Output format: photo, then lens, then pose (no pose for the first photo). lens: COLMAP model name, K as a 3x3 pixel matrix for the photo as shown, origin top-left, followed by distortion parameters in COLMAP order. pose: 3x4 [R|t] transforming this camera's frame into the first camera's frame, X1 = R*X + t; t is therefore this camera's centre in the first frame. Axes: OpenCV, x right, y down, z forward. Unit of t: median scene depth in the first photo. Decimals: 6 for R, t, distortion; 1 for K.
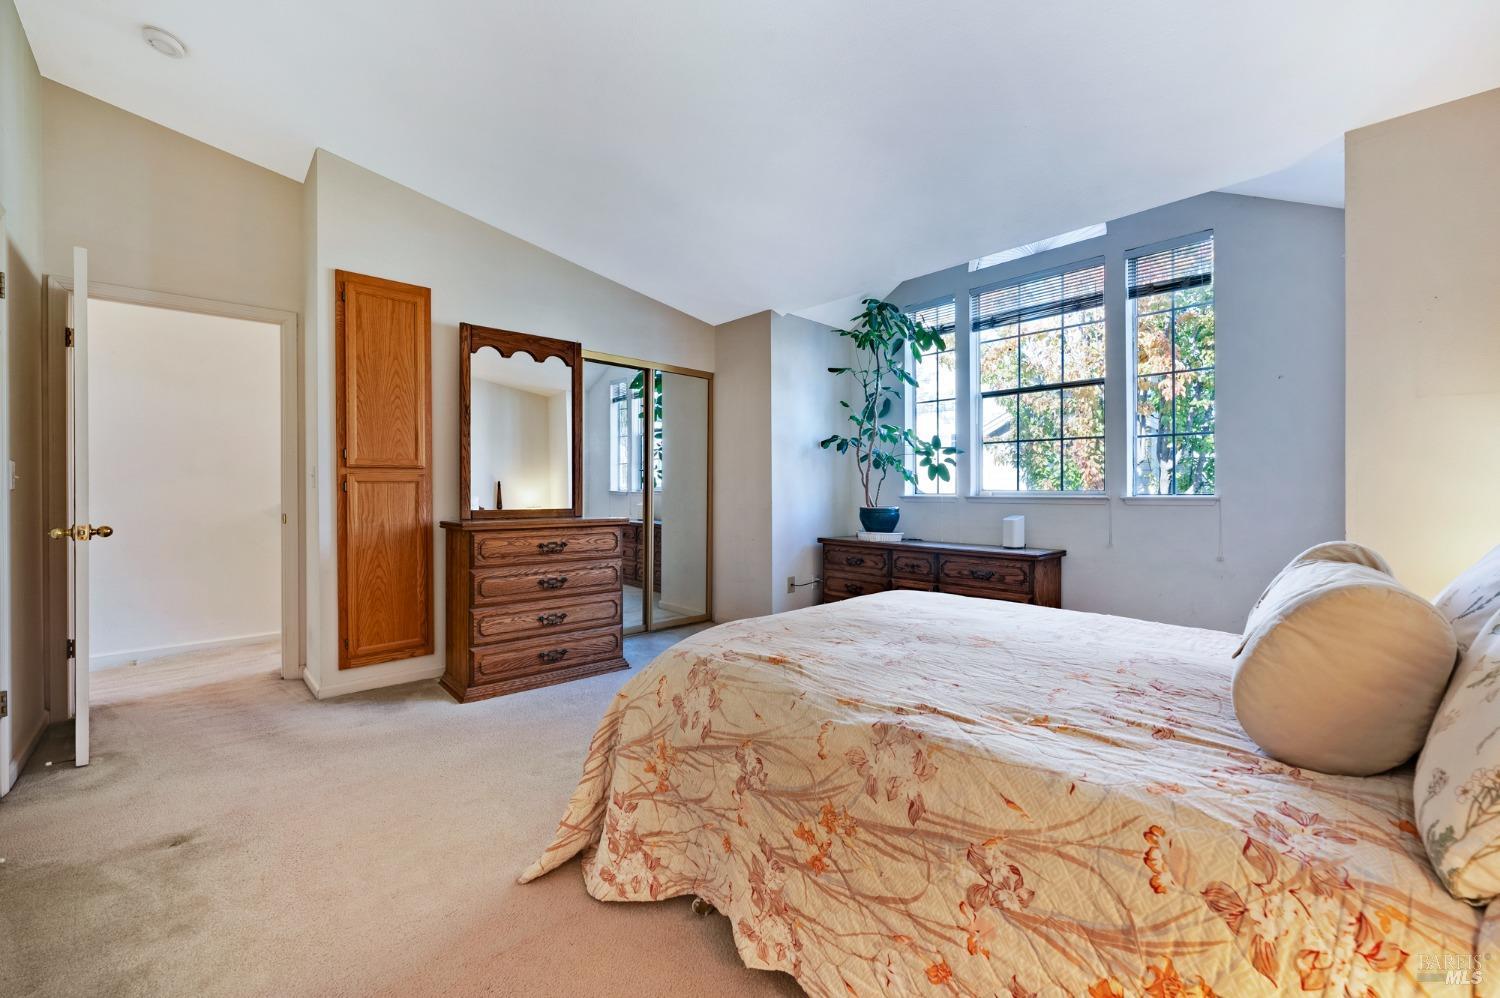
lens RADIAL K [[606.3, 0, 746.8], [0, 606.3, 491.7], [0, 0, 1]] dist [0.001703, -0.000203]
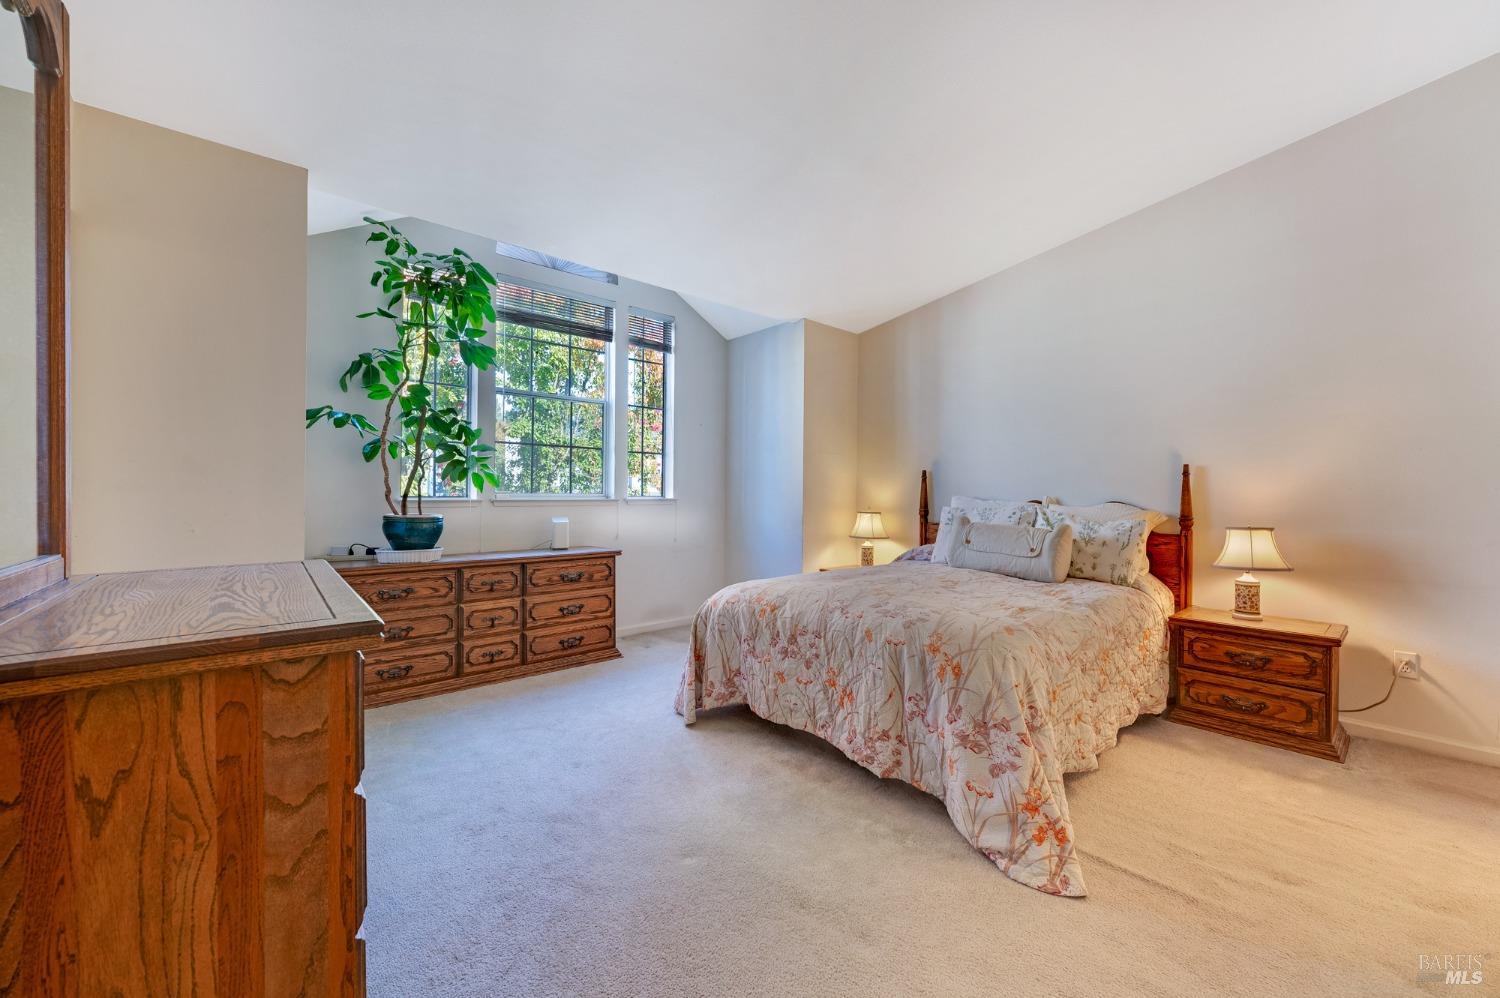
lens RADIAL K [[606.3, 0, 746.8], [0, 606.3, 491.7], [0, 0, 1]] dist [0.001703, -0.000203]
pose [[0.006477, 0.003549, 0.999973, -0.835636], [-0.004567, 0.999983, -0.003520, -0.003934], [-0.999969, -0.004544, 0.006493, 0.951478]]
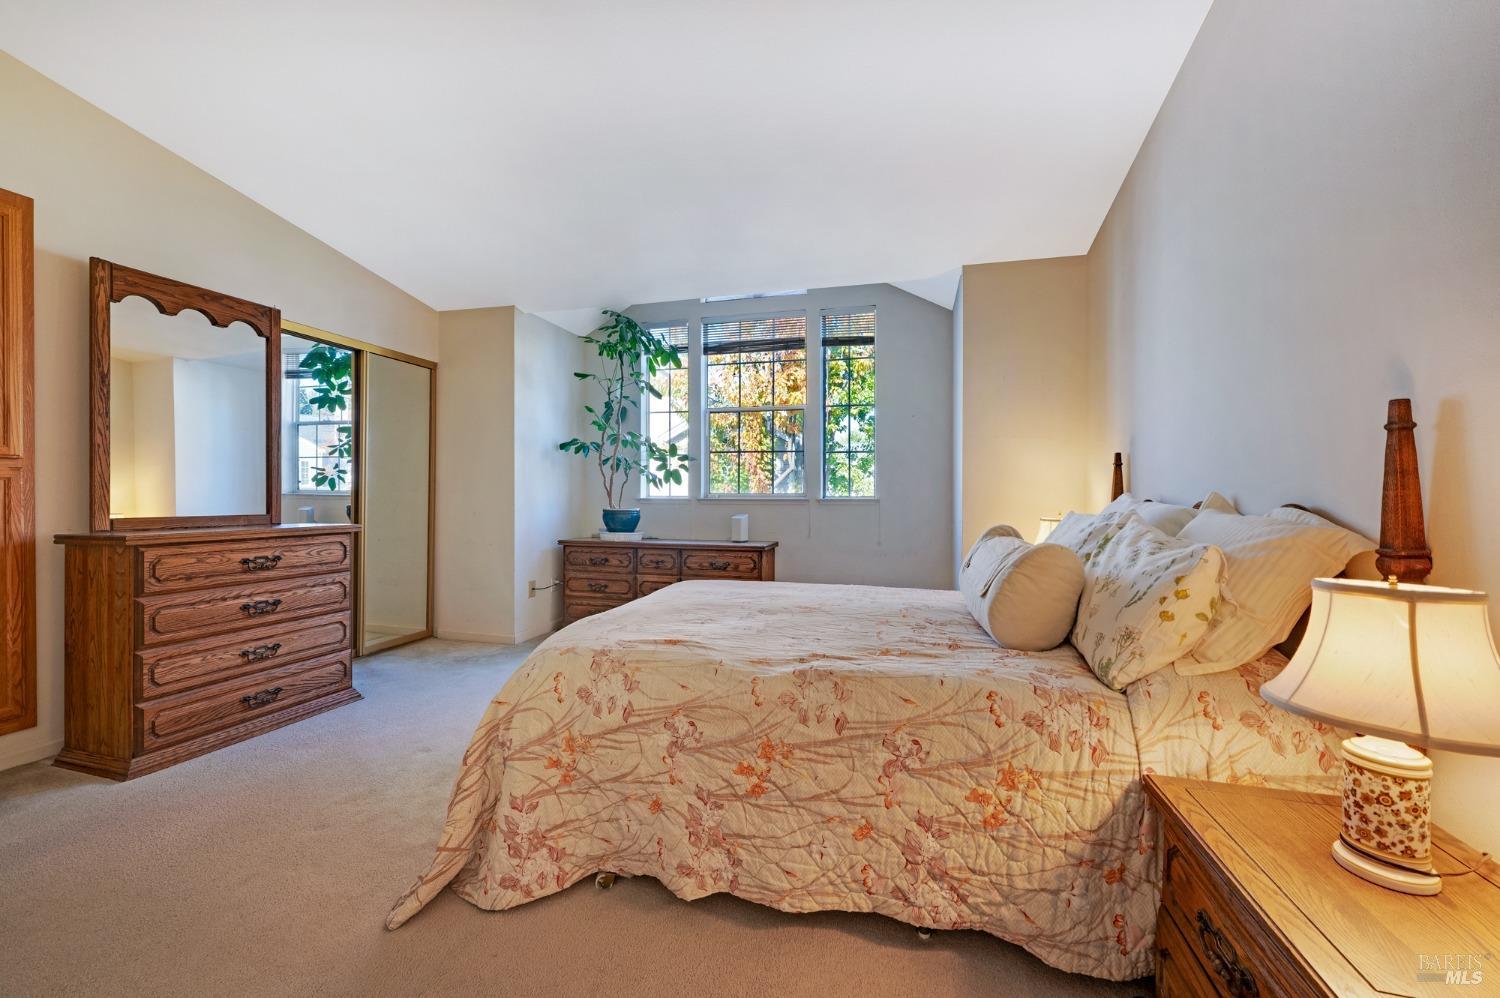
lens RADIAL K [[606.3, 0, 746.8], [0, 606.3, 491.7], [0, 0, 1]] dist [0.001703, -0.000203]
pose [[0.850902, 0.004460, 0.525305, -0.244001], [-0.002094, 0.999985, -0.005098, 0.001081], [-0.525320, 0.003238, 0.850899, -0.025431]]
